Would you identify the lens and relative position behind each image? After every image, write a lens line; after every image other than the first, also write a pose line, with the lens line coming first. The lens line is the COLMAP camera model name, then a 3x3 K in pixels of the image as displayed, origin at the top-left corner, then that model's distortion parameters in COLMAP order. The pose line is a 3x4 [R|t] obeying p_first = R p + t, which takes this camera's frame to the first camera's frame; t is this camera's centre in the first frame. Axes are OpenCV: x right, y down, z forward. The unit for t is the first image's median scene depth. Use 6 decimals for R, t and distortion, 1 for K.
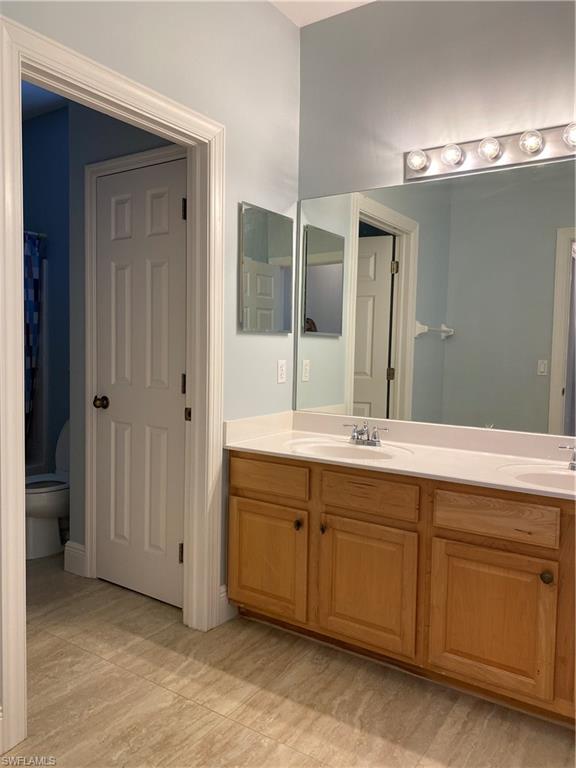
lens RADIAL K [[585.6, 0, 286.6], [0, 585.6, 383.4], [0, 0, 1]] dist [0.020116, -0.013383]
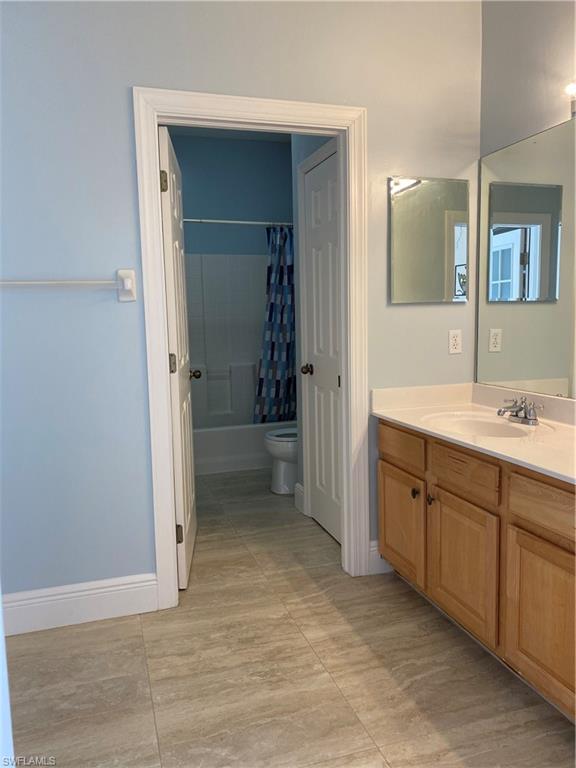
lens RADIAL K [[585.6, 0, 280.3], [0, 585.6, 387.7], [0, 0, 1]] dist [0.020116, -0.013383]
pose [[0.781615, 0.041759, -0.622362, 0.482997], [-0.004301, 0.998094, 0.061569, -0.003886], [0.623747, -0.045447, 0.780304, 0.068383]]
